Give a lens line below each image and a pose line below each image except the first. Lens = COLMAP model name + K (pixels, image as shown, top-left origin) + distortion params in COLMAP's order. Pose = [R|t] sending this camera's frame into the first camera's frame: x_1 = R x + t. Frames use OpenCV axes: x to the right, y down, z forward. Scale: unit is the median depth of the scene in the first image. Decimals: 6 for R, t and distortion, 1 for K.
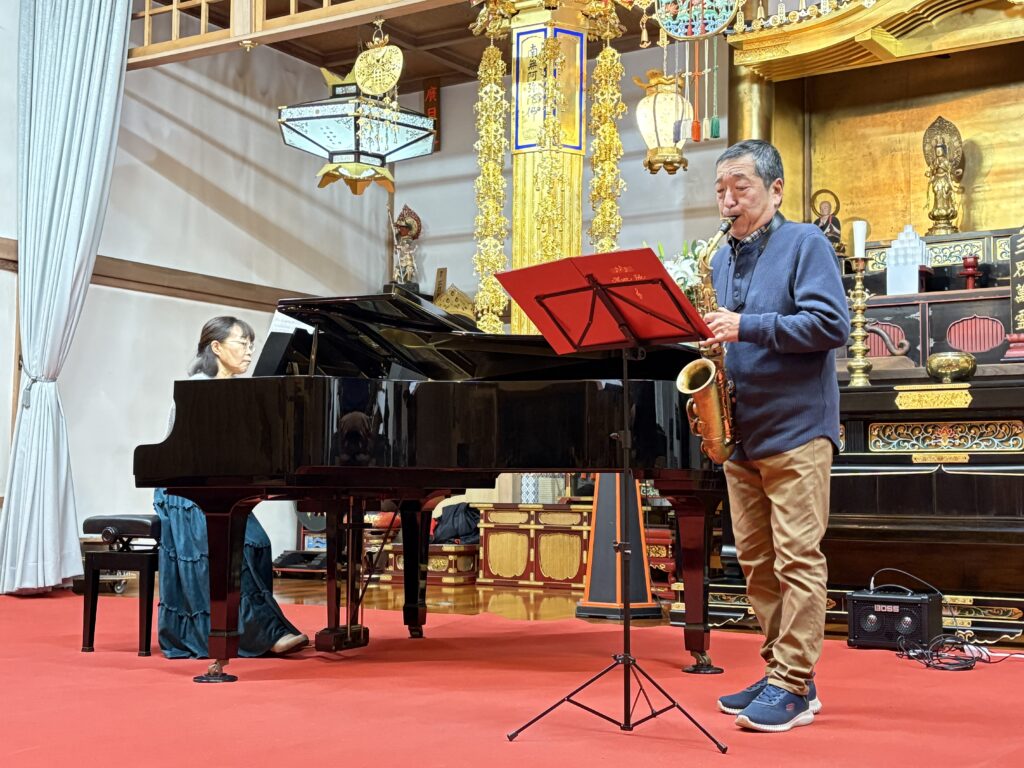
lens RADIAL K [[1411.6, 0, 526.2], [0, 1411.6, 388.7], [0, 0, 1]] dist [0.043433, 0.000000]
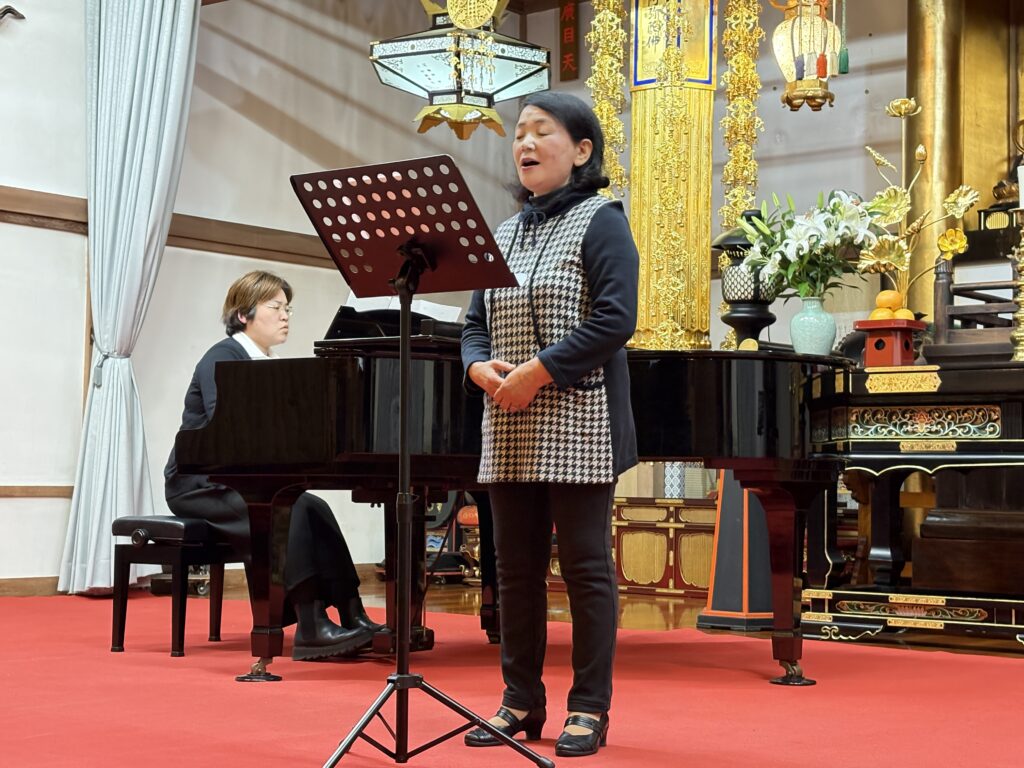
lens RADIAL K [[1791.0, 0, 524.8], [0, 1791.0, 392.5], [0, 0, 1]] dist [0.075796, 0.000000]
pose [[0.990830, -0.001557, -0.135109, 0.069805], [0.004279, 0.999794, 0.019855, -0.004552], [0.135050, -0.020251, 0.990632, -0.090613]]
